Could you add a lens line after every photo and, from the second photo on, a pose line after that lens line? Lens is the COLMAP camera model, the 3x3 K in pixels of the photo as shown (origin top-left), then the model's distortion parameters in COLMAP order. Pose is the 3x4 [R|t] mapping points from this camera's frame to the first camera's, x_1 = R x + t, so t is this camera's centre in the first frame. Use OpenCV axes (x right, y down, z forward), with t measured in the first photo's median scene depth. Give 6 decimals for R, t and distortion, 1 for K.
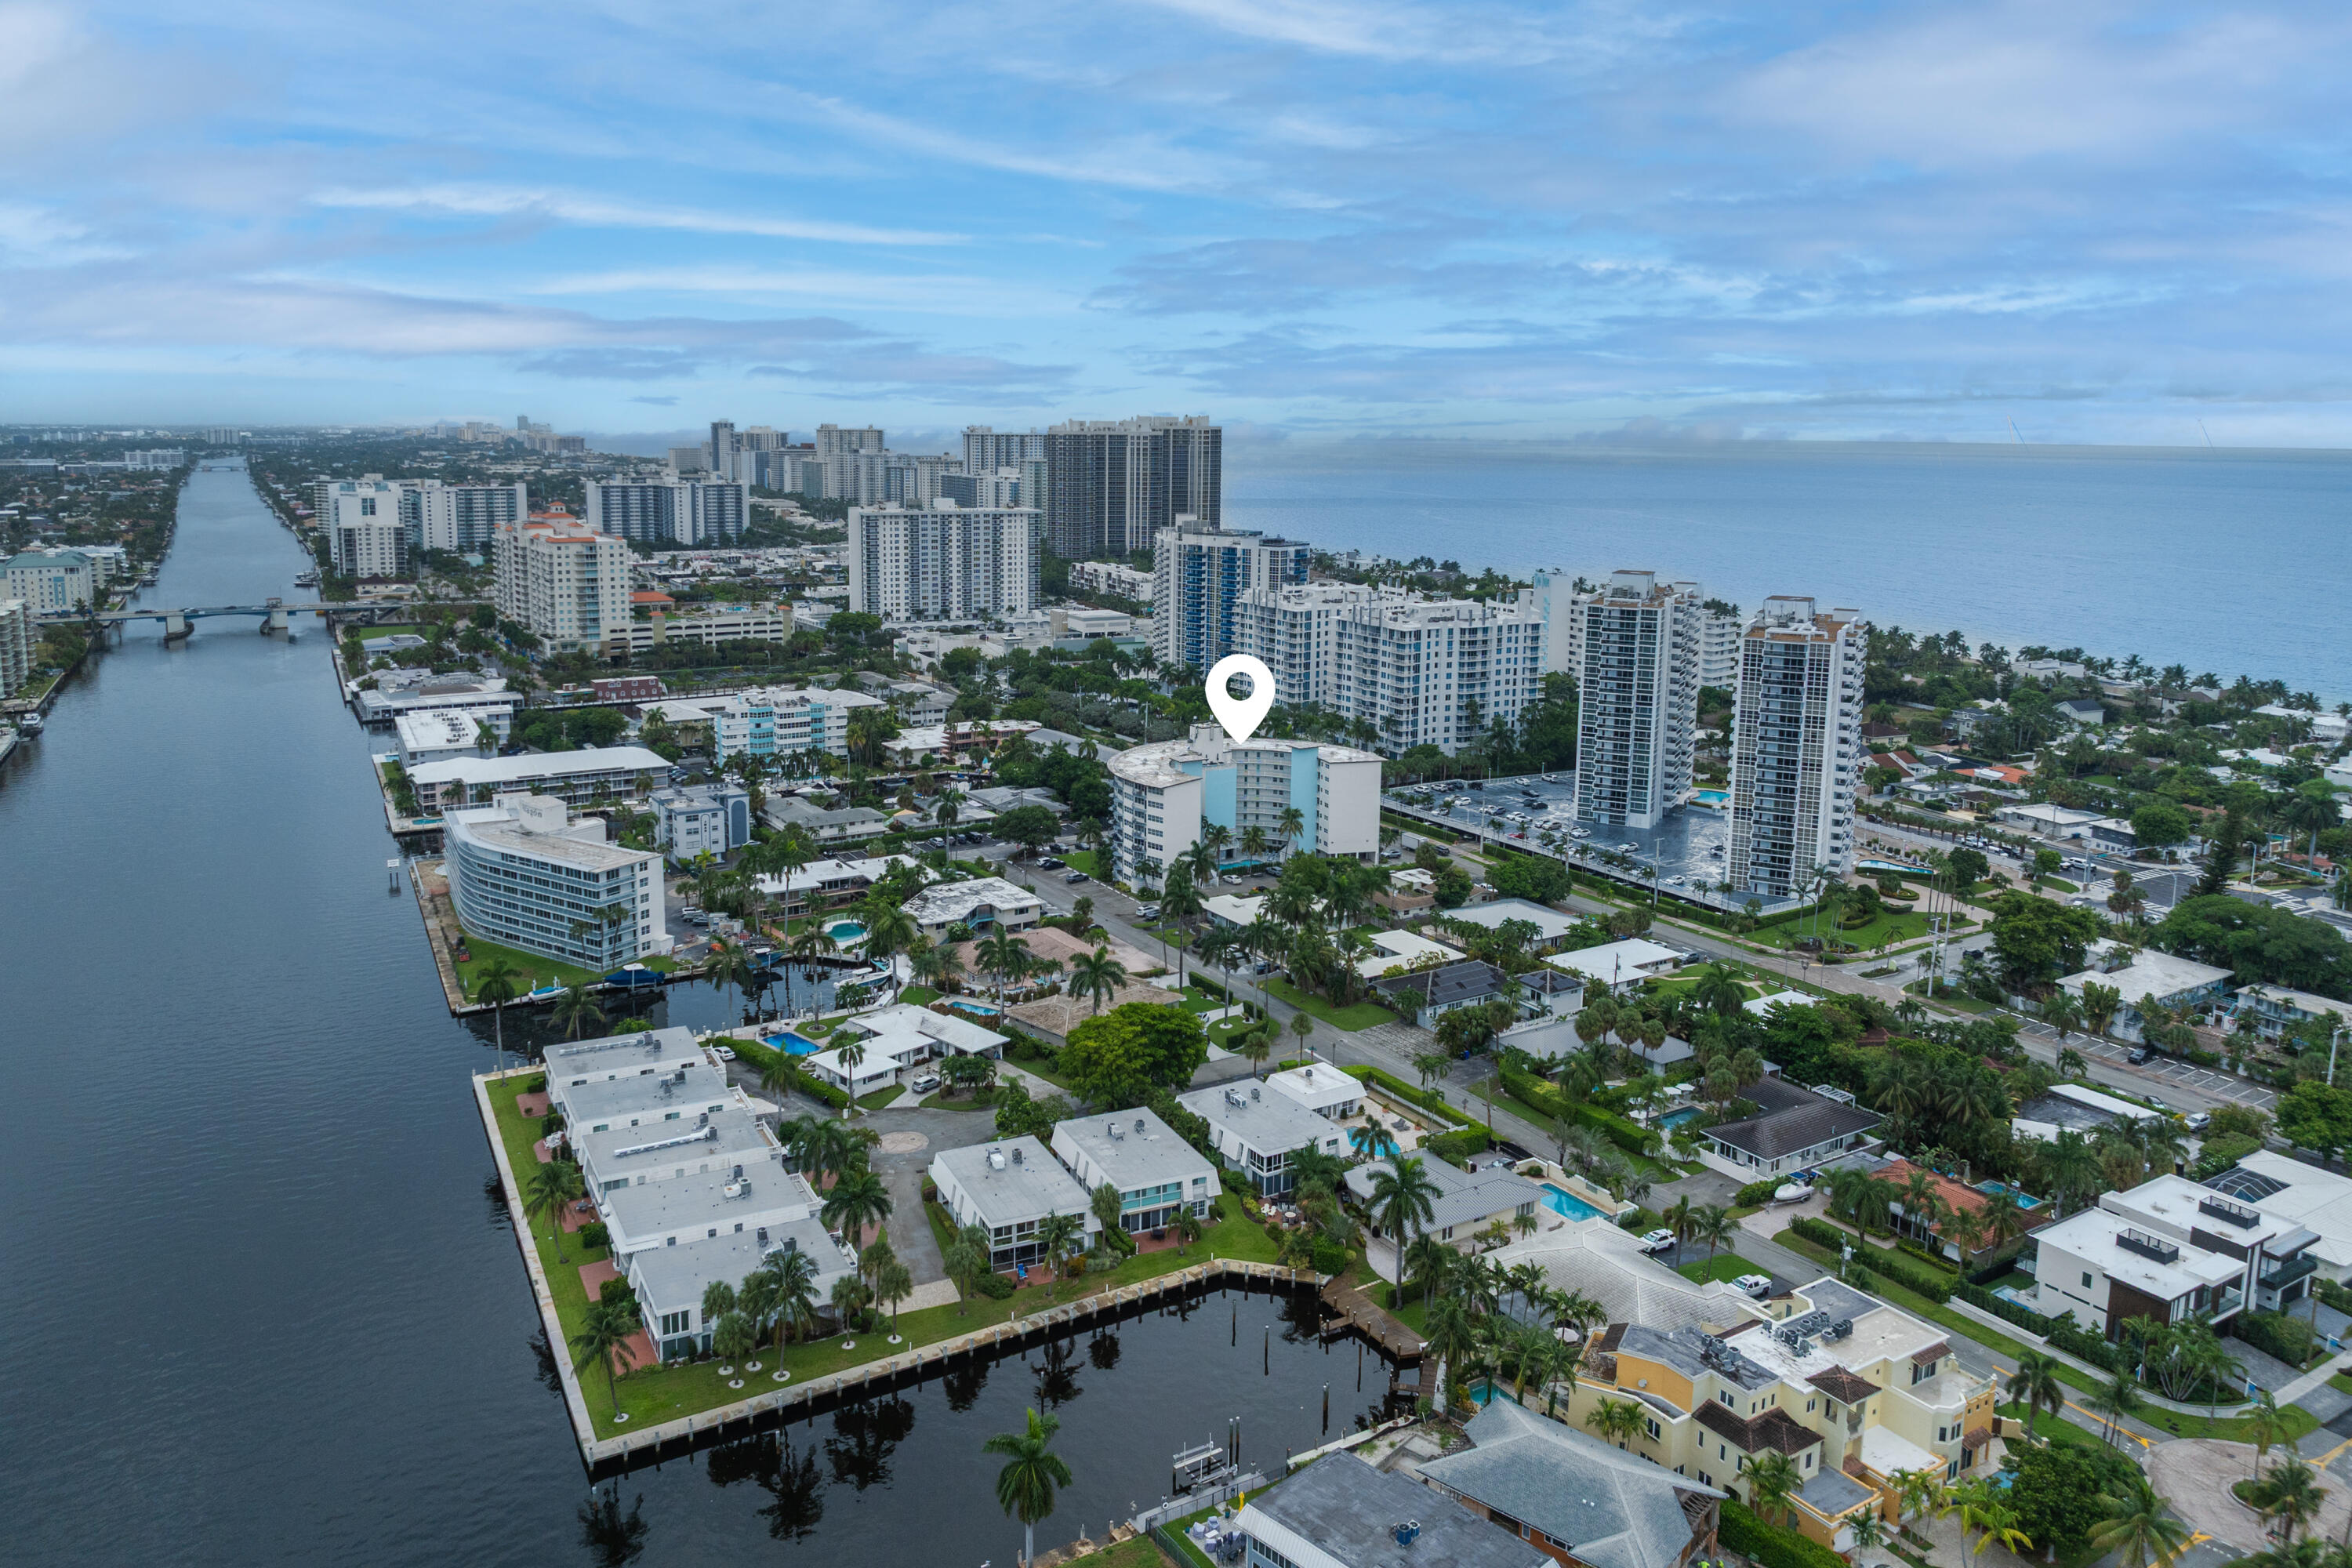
lens RADIAL K [[1712.3, 0, 1176.0], [0, 1712.3, 784.0], [0, 0, 1]] dist [0.032284, -0.097068]
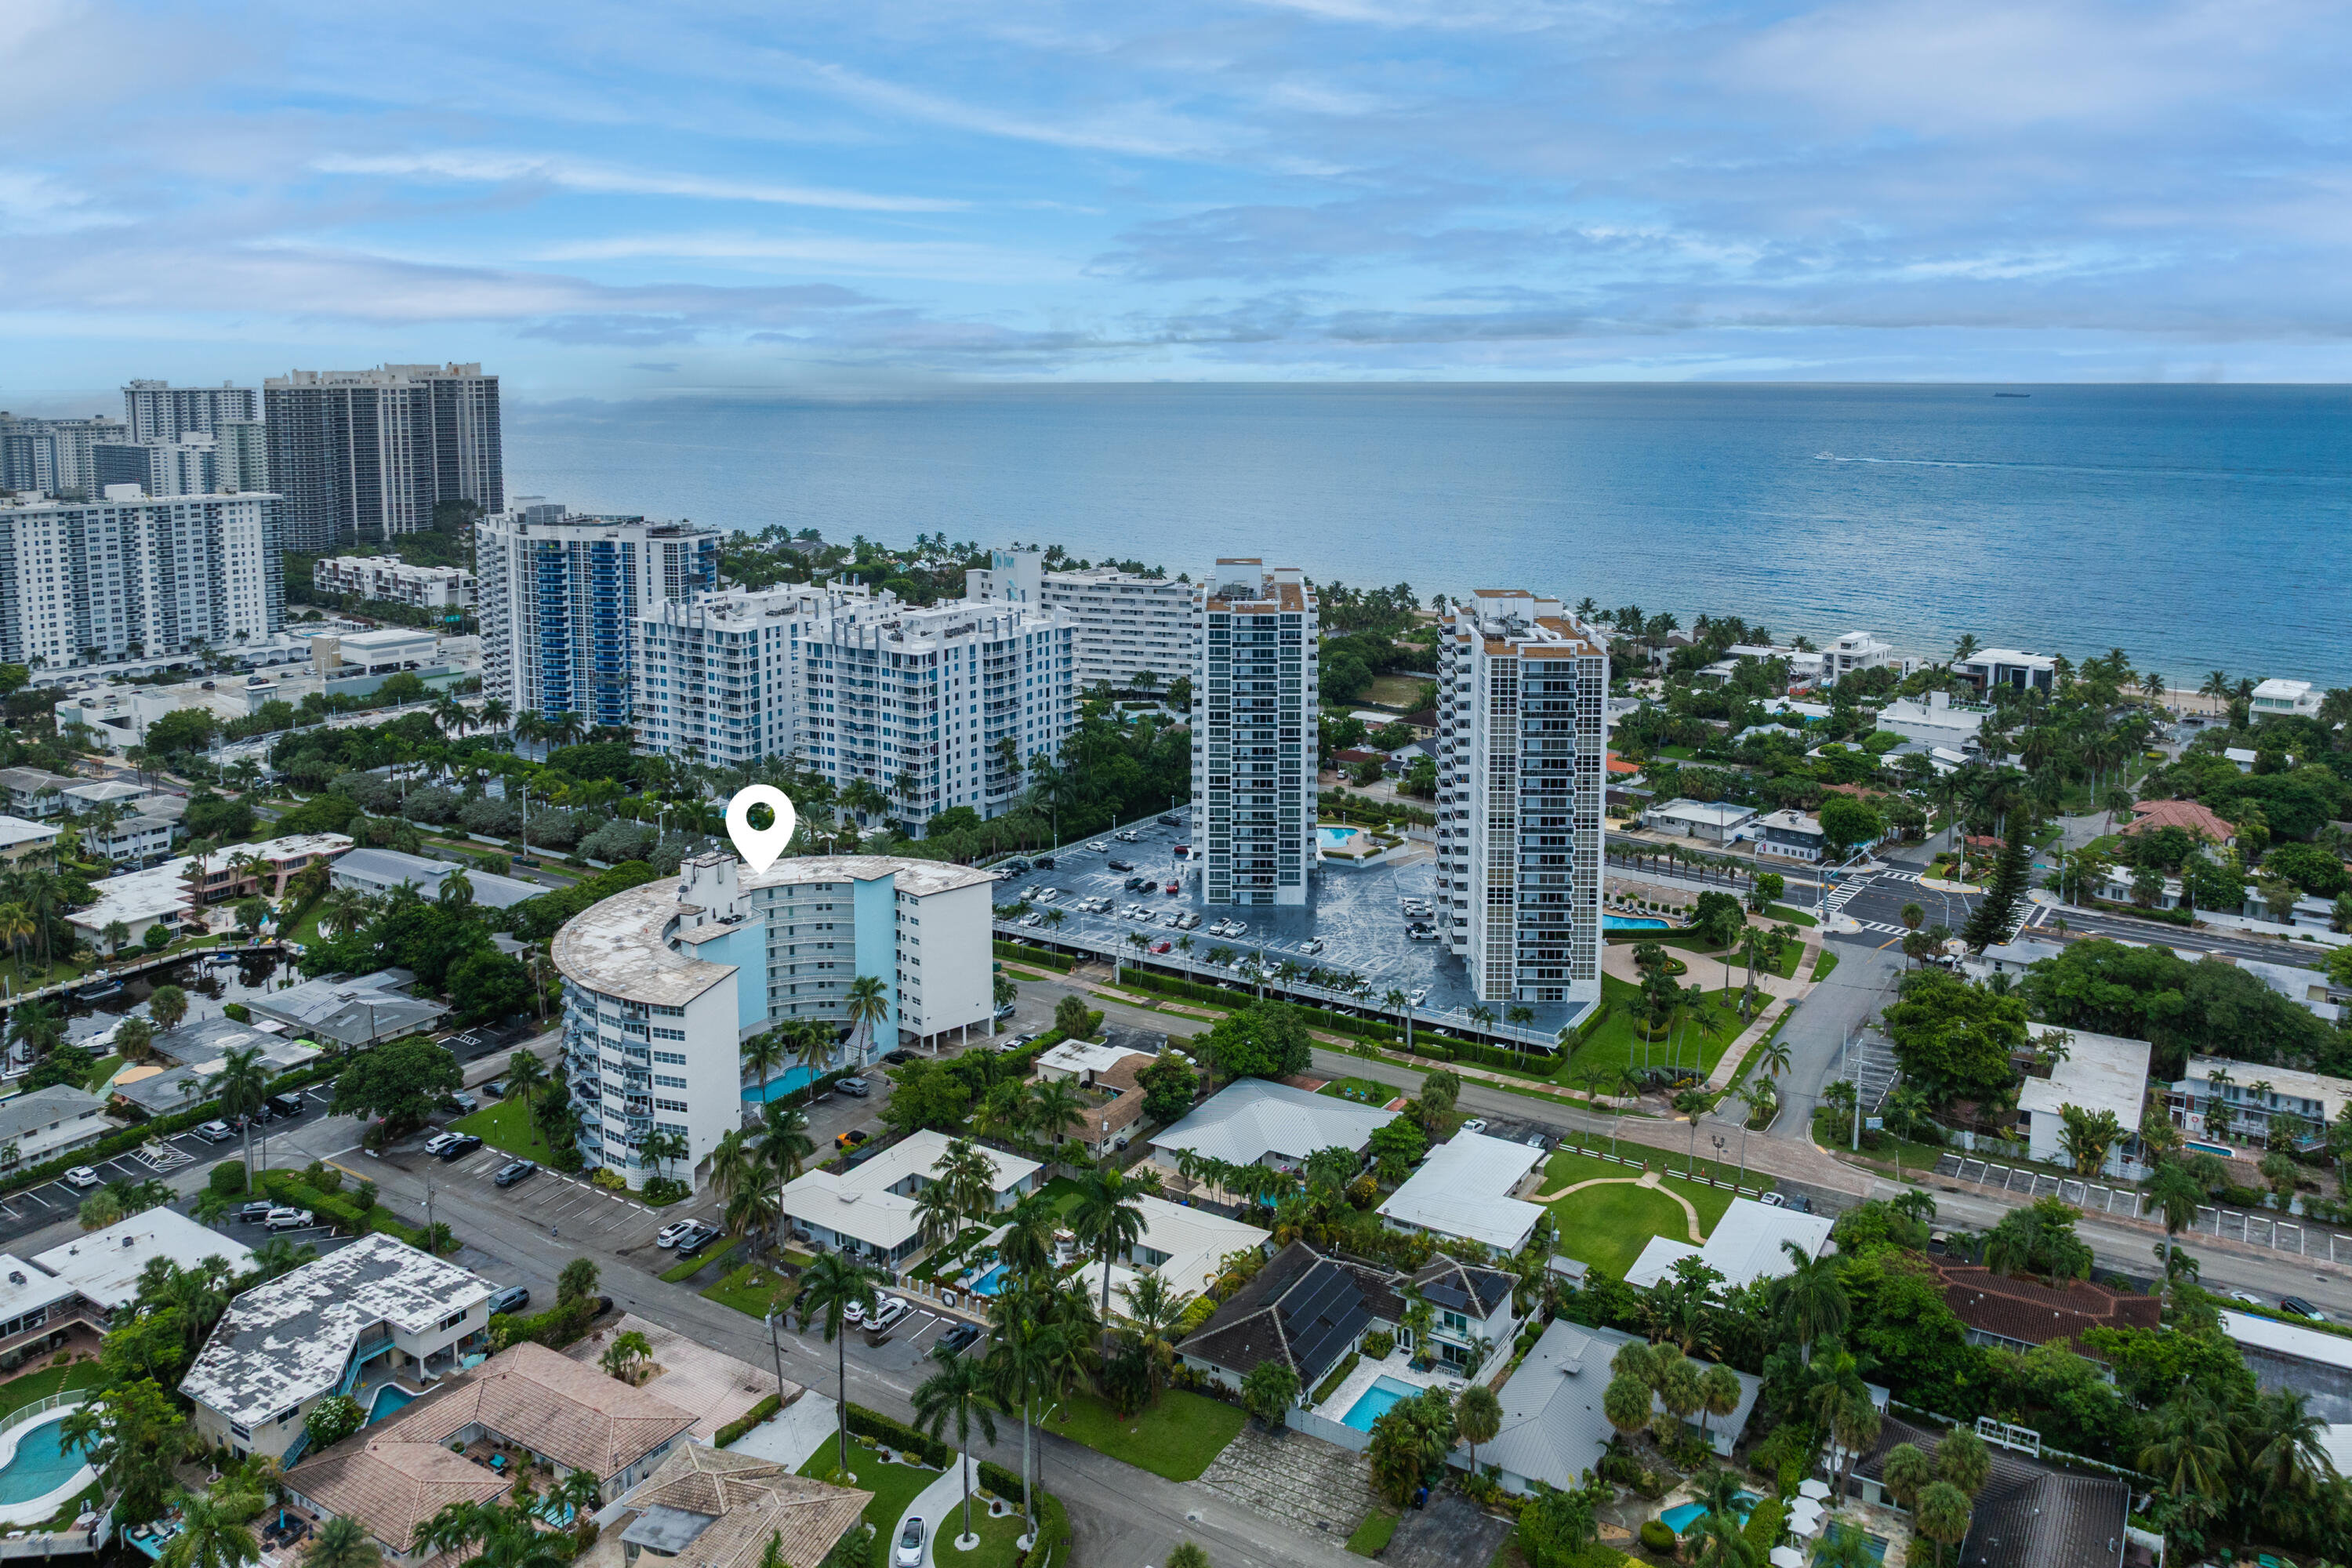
lens RADIAL K [[1674.4, 0, 1169.9], [0, 1674.4, 574.0], [0, 0, 1]] dist [-0.004996, -0.008521]
pose [[0.899413, -0.063978, 0.432393, -0.069684], [0.100382, 0.993023, -0.061872, -0.066480], [-0.425418, 0.099053, 0.899560, 0.308906]]
